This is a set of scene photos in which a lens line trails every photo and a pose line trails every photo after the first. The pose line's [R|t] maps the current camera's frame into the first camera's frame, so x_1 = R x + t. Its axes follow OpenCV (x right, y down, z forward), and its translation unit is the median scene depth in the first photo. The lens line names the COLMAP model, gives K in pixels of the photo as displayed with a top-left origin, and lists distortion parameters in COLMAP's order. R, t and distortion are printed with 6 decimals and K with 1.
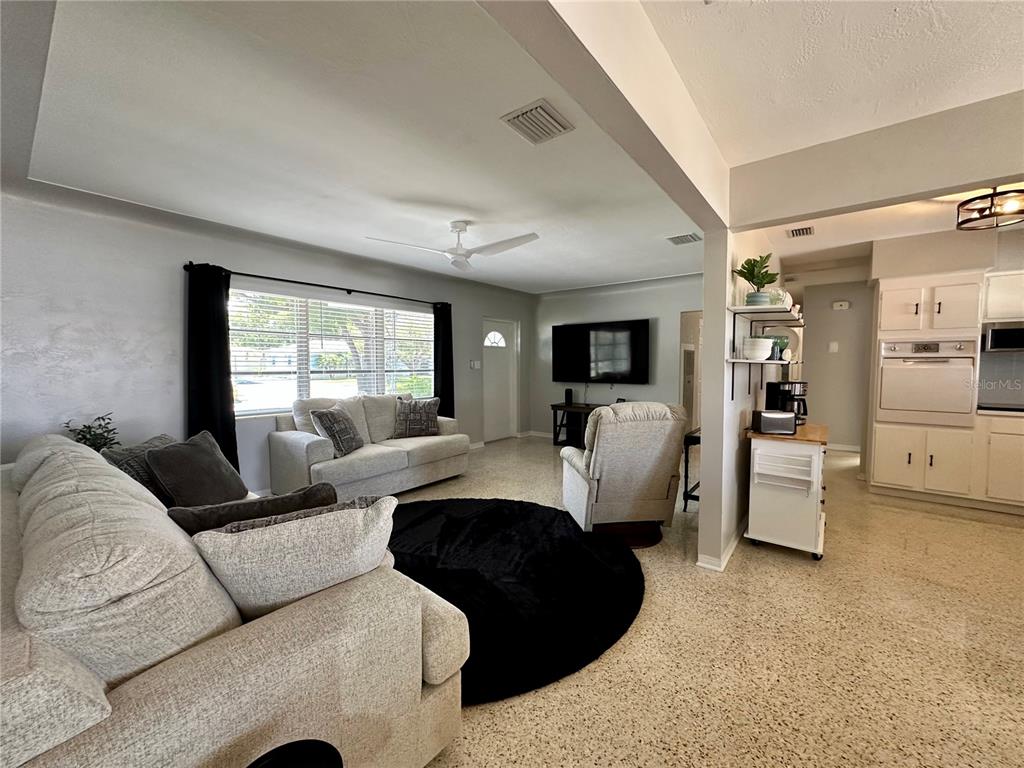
lens RADIAL K [[408.8, 0, 509.3], [0, 408.8, 382.5], [0, 0, 1]] dist [-0.002053, -0.000171]
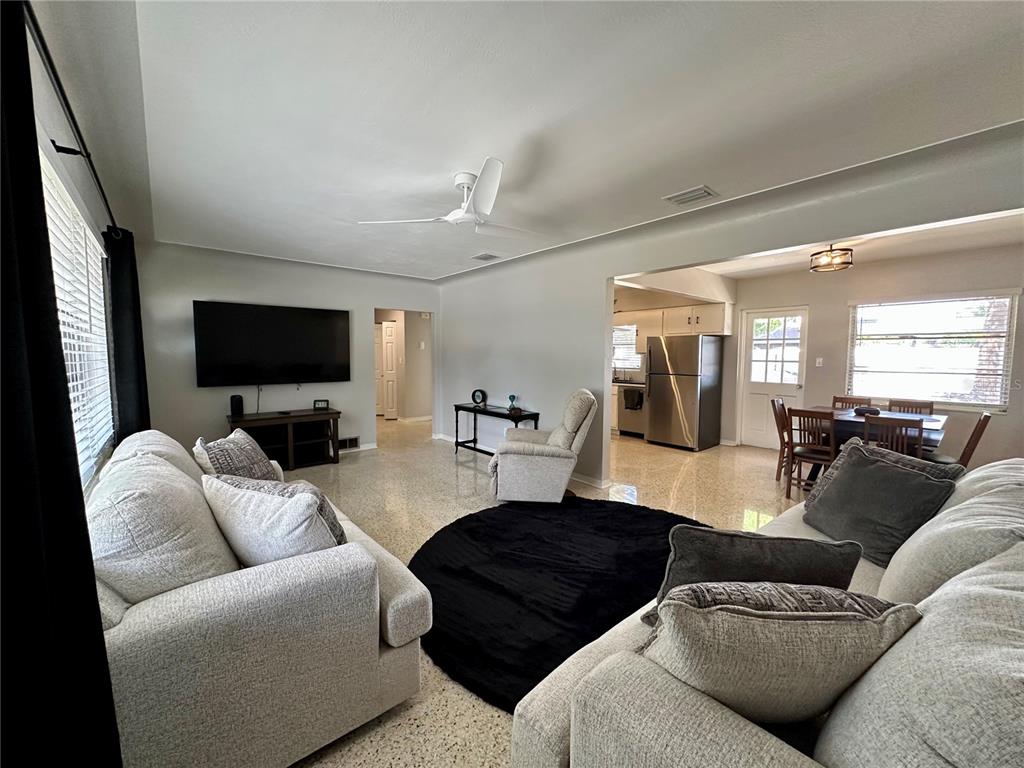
lens RADIAL K [[408.8, 0, 512.7], [0, 408.8, 383.7], [0, 0, 1]] dist [-0.002053, -0.000171]
pose [[0.180015, -0.068533, 0.981274, -0.843115], [0.043309, 0.997155, 0.061698, -0.051844], [-0.982710, 0.031391, 0.182471, 0.773149]]
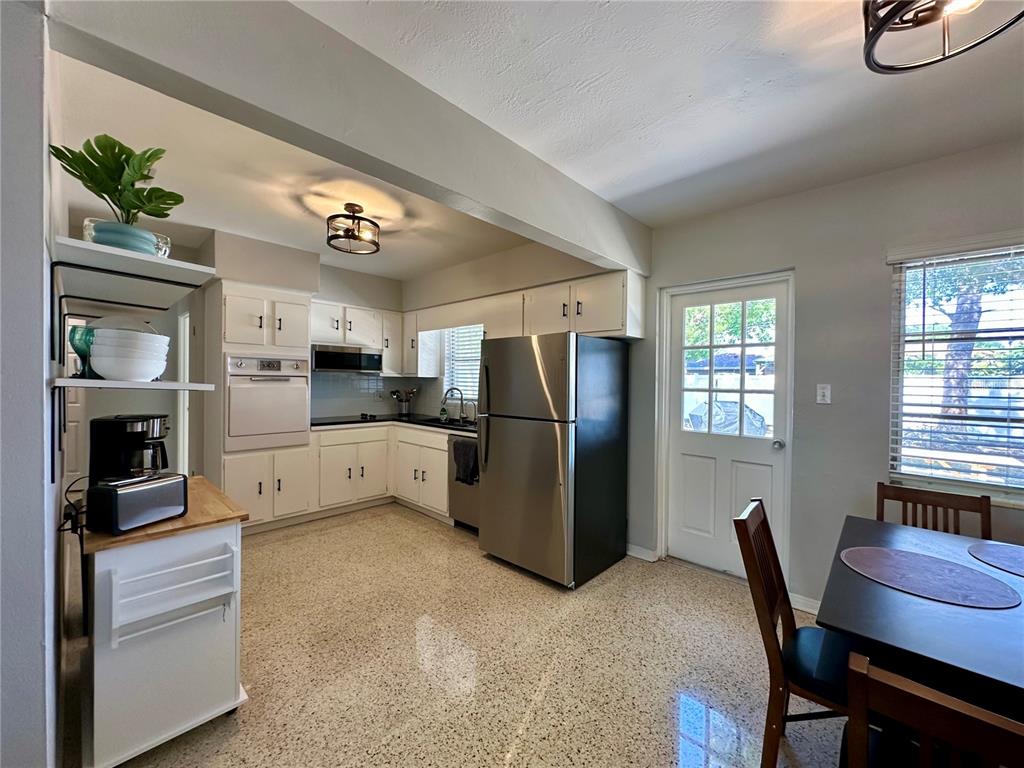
lens RADIAL K [[408.8, 0, 510.3], [0, 408.8, 384.3], [0, 0, 1]] dist [-0.002053, -0.000171]
pose [[0.081053, -0.008382, 0.996675, 0.141563], [0.037116, 0.999296, 0.005385, -0.027022], [-0.996018, 0.036556, 0.081307, 0.387279]]
